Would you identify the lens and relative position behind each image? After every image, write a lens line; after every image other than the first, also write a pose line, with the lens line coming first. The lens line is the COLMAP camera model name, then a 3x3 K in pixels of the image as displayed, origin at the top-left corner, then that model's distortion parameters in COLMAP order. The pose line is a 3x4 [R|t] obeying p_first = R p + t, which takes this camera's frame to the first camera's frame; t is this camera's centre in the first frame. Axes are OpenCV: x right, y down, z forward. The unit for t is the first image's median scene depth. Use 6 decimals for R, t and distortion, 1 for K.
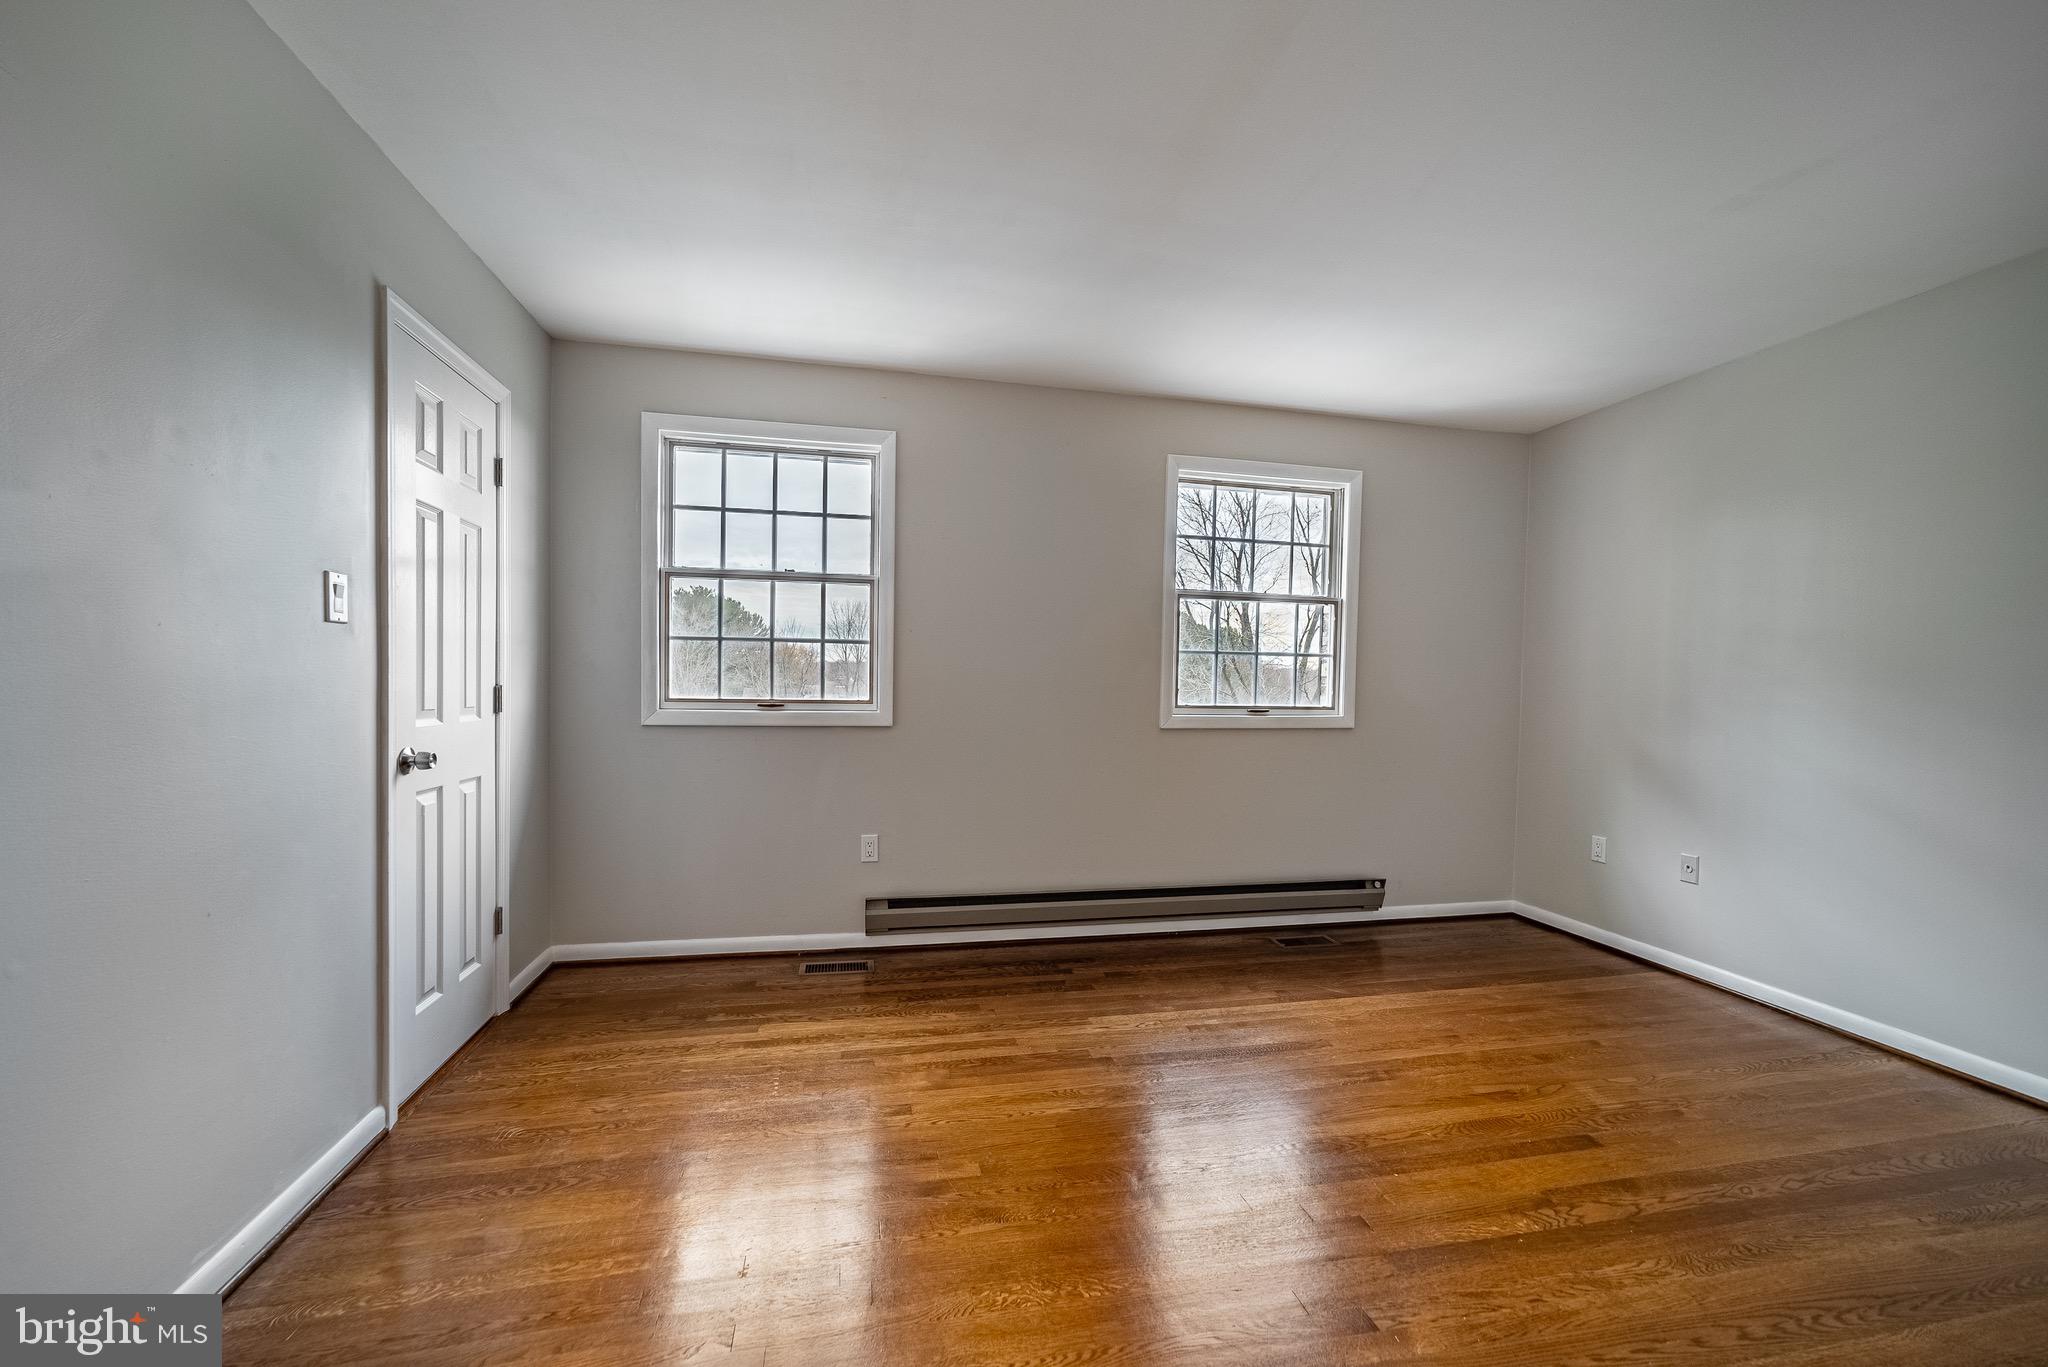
lens RADIAL K [[797.4, 0, 1027.6], [0, 797.4, 674.6], [0, 0, 1]] dist [-0.000920, 0.000522]
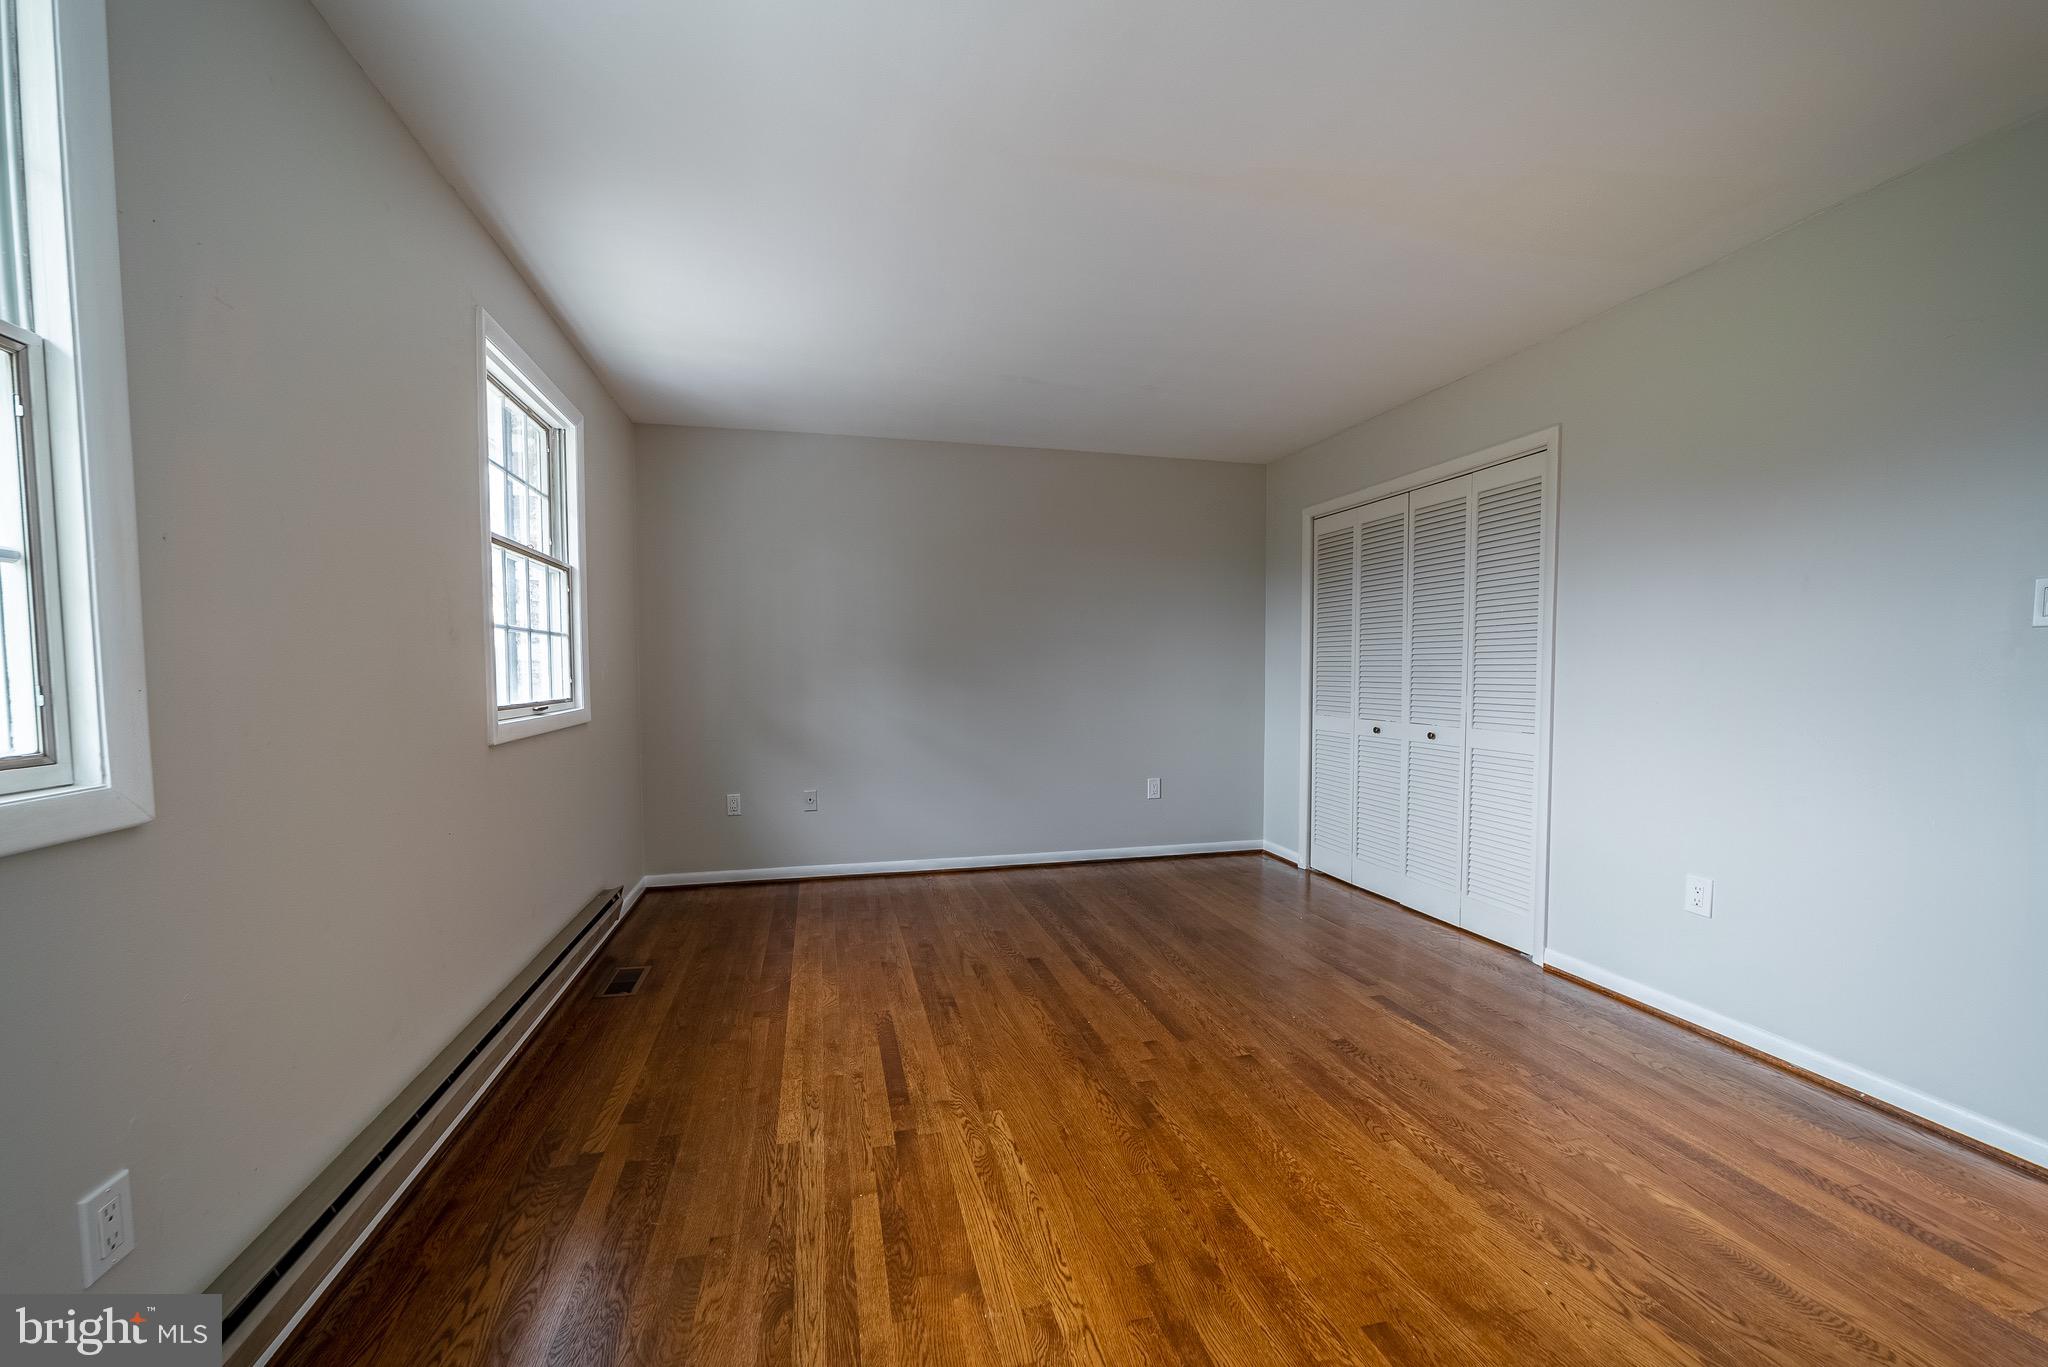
lens RADIAL K [[797.4, 0, 1018.4], [0, 797.4, 677.7], [0, 0, 1]] dist [-0.000920, 0.000522]
pose [[-0.028797, -0.025313, 0.999265, -0.631821], [-0.007804, 0.999655, 0.025098, -0.005379], [-0.999555, -0.007076, -0.028984, 0.809406]]
